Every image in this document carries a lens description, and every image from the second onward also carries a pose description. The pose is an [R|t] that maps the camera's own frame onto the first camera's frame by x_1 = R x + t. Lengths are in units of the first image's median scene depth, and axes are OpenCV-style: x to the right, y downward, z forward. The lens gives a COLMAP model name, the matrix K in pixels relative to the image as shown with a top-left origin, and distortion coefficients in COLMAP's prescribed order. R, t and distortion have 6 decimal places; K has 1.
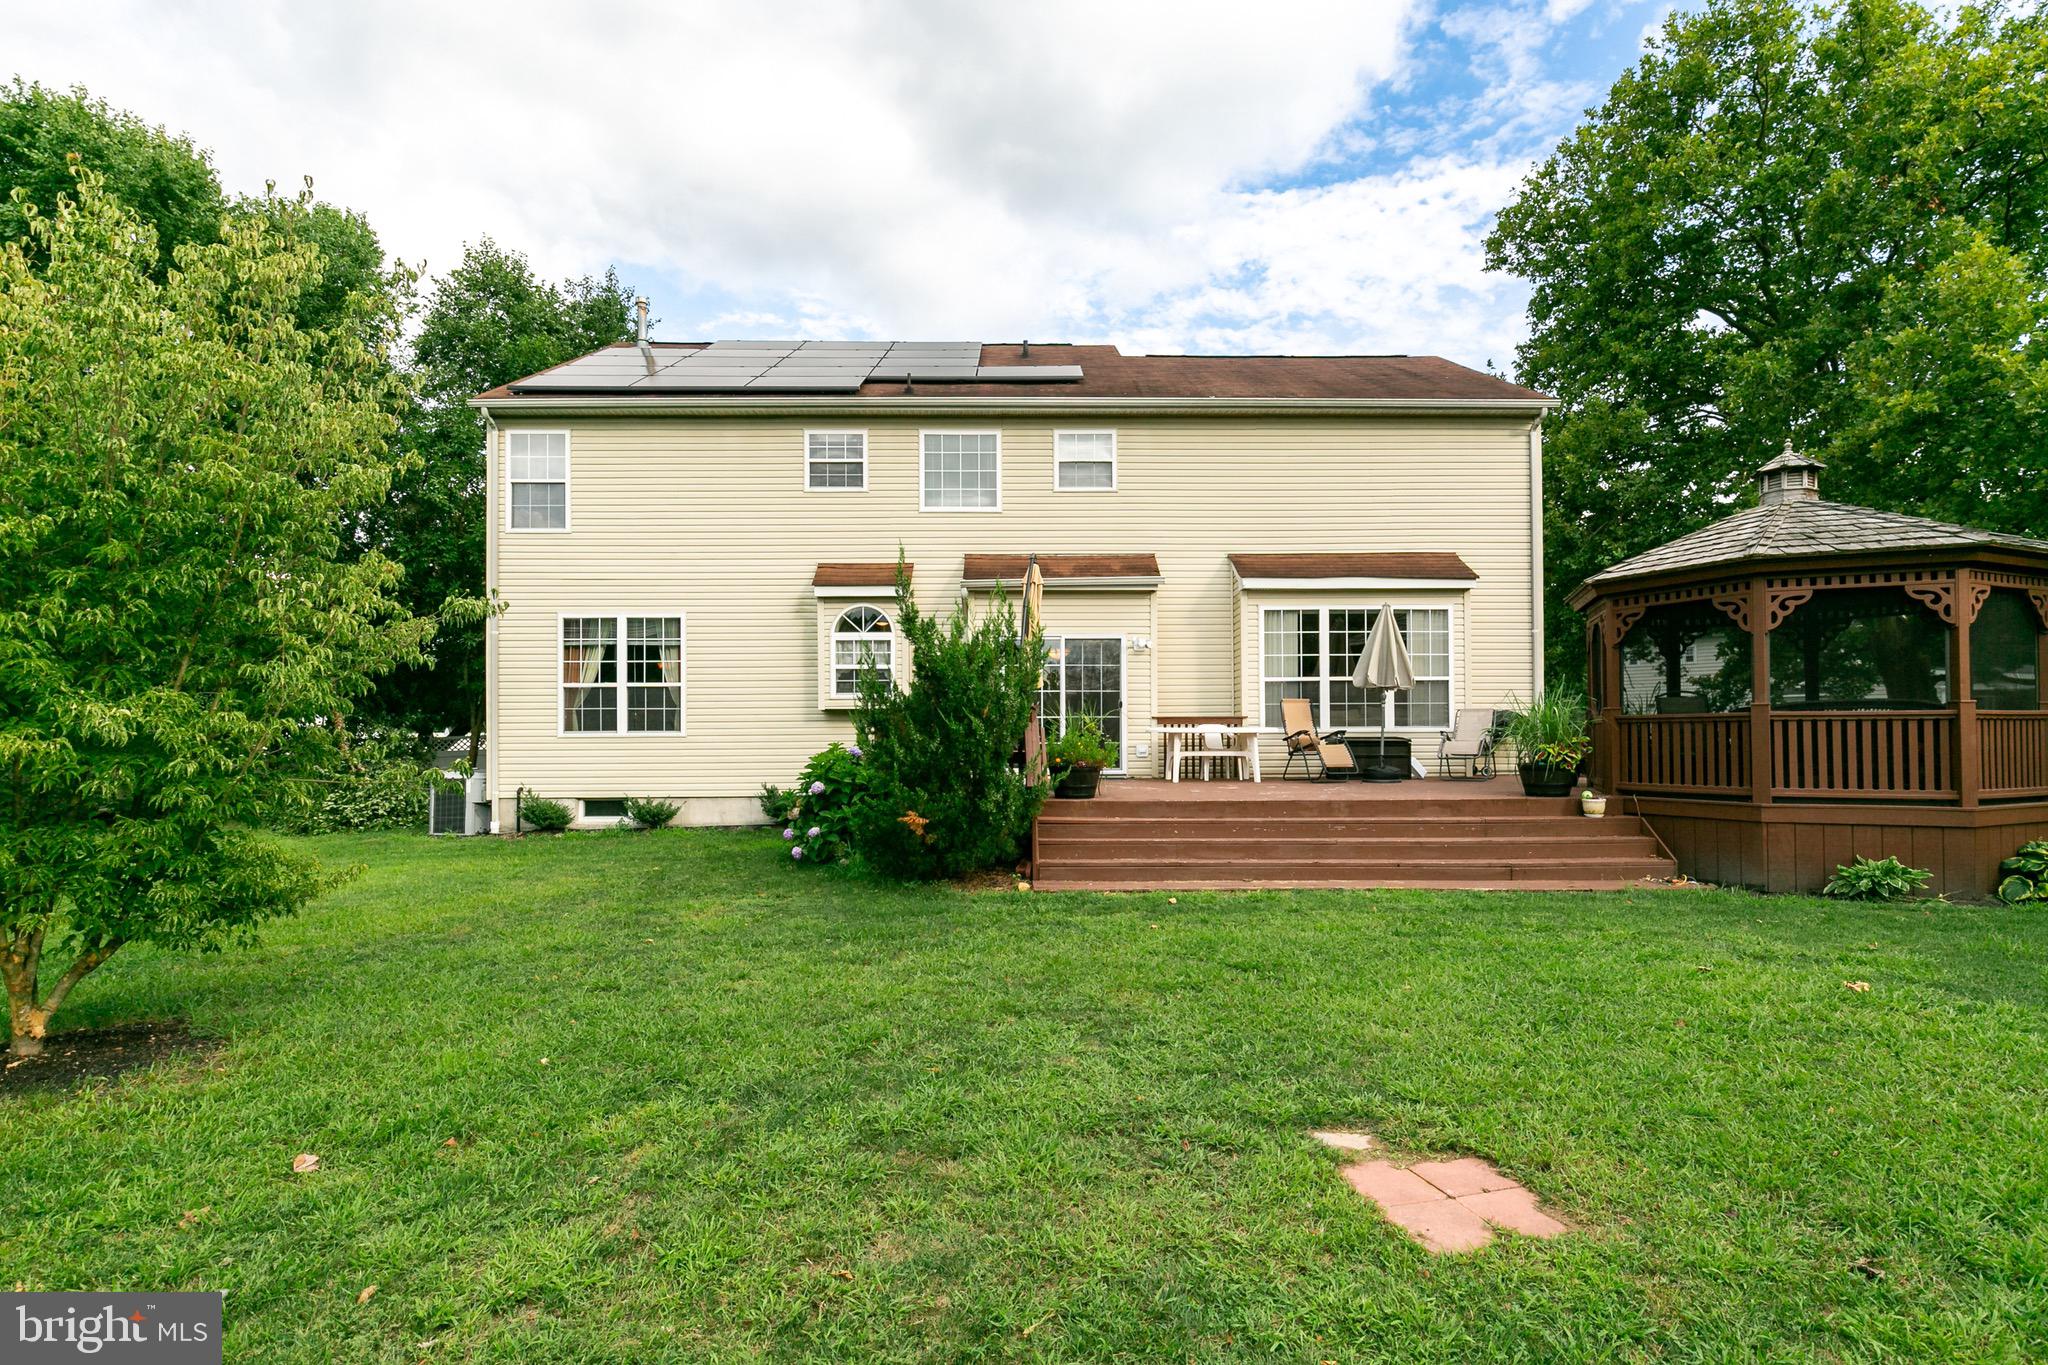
lens RADIAL K [[1035.3, 0, 1011.6], [0, 1035.3, 747.5], [0, 0, 1]] dist [-0.003434, -0.001629]
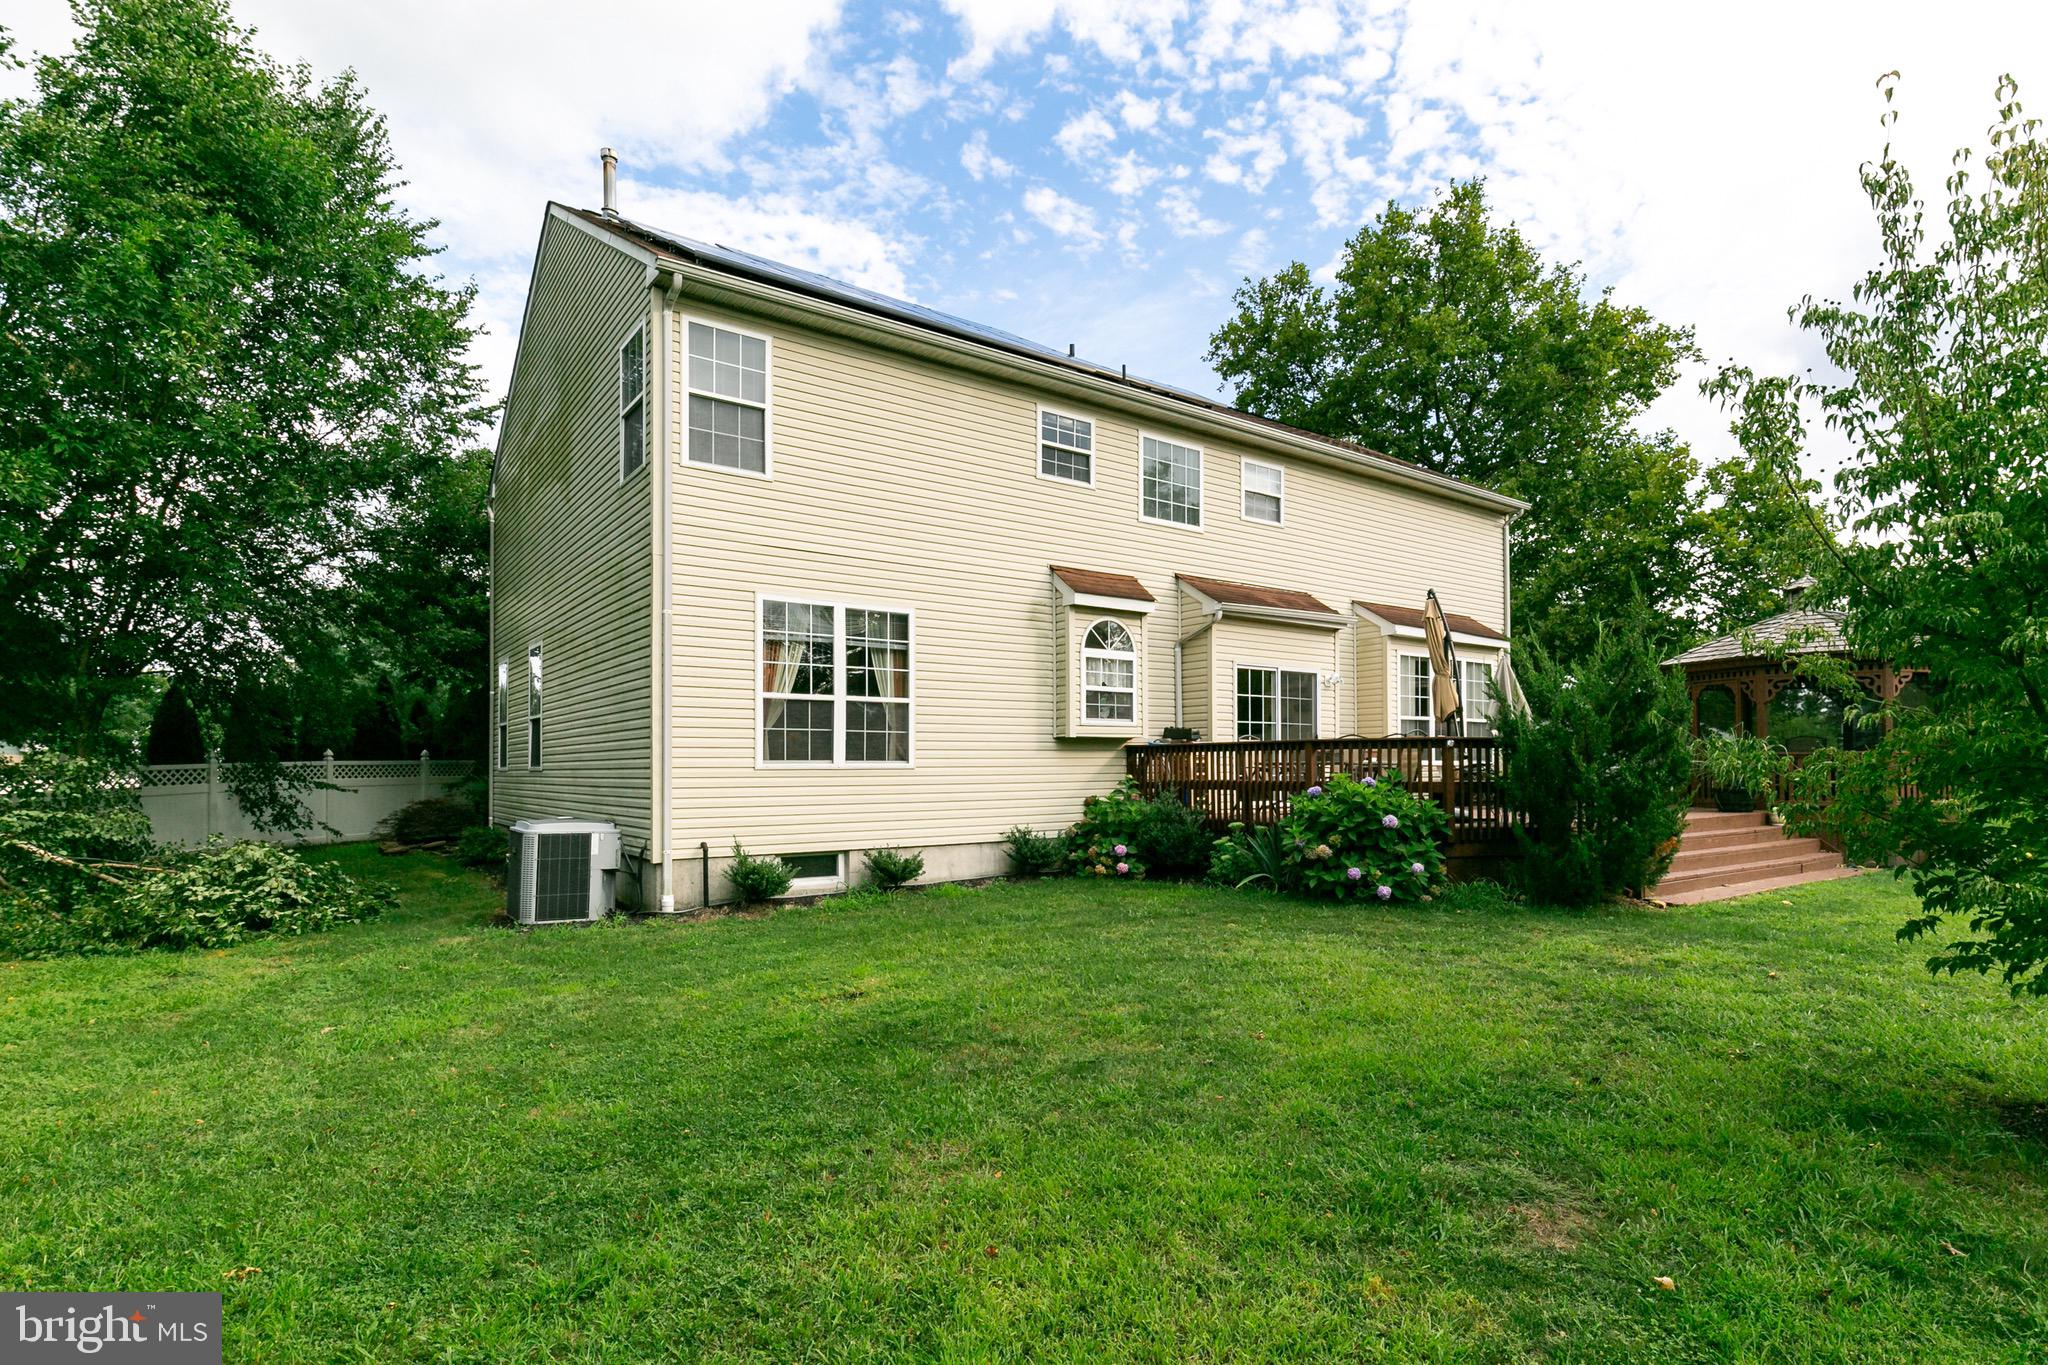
lens RADIAL K [[1035.3, 0, 1031.5], [0, 1035.3, 753.6], [0, 0, 1]] dist [-0.003434, -0.001629]
pose [[0.809018, 0.008324, 0.587724, -0.699100], [-0.006146, 0.999965, -0.005703, -0.017565], [-0.587751, 0.001002, 0.809041, 0.321213]]
